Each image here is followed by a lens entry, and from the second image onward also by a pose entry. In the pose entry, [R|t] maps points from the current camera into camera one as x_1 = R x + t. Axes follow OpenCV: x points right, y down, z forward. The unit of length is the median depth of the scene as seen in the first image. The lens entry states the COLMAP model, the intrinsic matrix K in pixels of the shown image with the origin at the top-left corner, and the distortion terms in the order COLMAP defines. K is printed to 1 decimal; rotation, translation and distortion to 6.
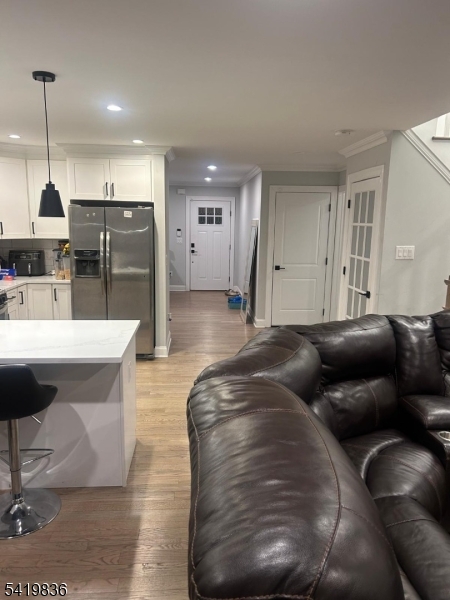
lens RADIAL K [[449.0, 0, 226.5], [0, 449.0, 303.4], [0, 0, 1]] dist [0.063670, -0.075312]
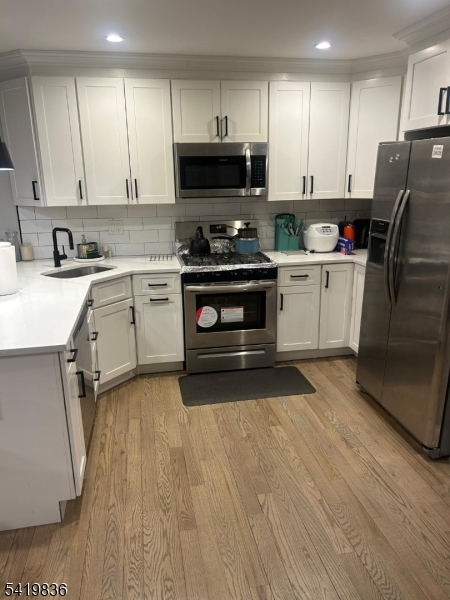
lens RADIAL K [[449.0, 0, 225.2], [0, 449.0, 305.7], [0, 0, 1]] dist [0.063670, -0.075312]
pose [[0.121697, 0.258103, -0.958422, 0.254830], [-0.163383, 0.957637, 0.237146, -0.122497], [0.979028, 0.127730, 0.158711, 0.744888]]
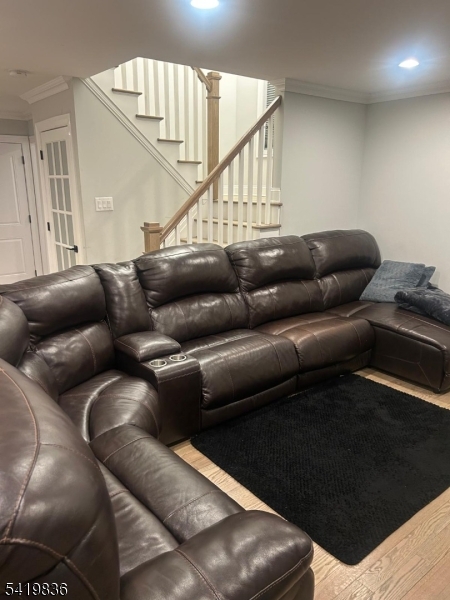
lens RADIAL K [[449.0, 0, 222.3], [0, 449.0, 301.8], [0, 0, 1]] dist [0.063670, -0.075312]
pose [[0.823922, -0.160342, 0.543546, 0.018813], [0.114538, 0.986460, 0.117378, 0.014516], [-0.555007, -0.034453, 0.831132, -0.006274]]
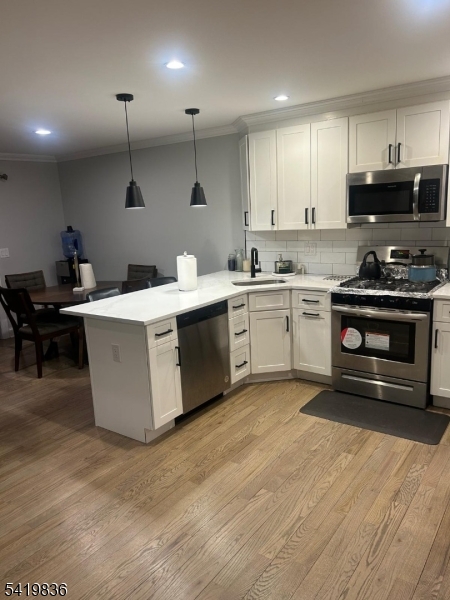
lens RADIAL K [[449.0, 0, 225.6], [0, 449.0, 304.4], [0, 0, 1]] dist [0.063670, -0.075312]
pose [[-0.642783, 0.172857, -0.746291, 0.242947], [-0.100997, 0.946582, 0.306238, -0.190543], [0.759361, 0.272217, -0.590989, 1.106224]]
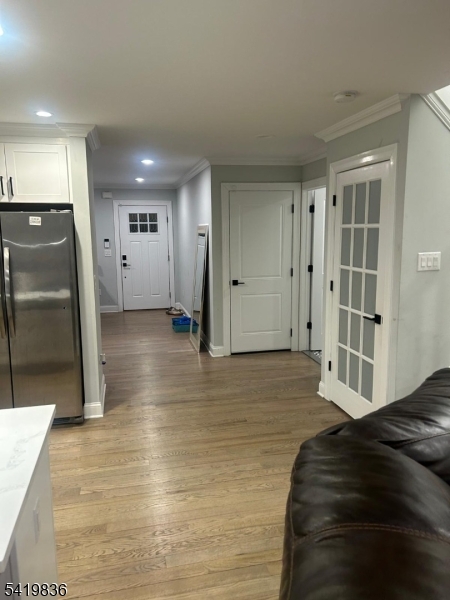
lens RADIAL K [[449.0, 0, 223.2], [0, 449.0, 297.9], [0, 0, 1]] dist [0.063670, -0.075312]
pose [[0.987695, -0.052819, 0.147203, -0.041989], [0.056964, 0.998086, -0.024085, -0.046604], [-0.145649, 0.032173, 0.988813, 0.276068]]
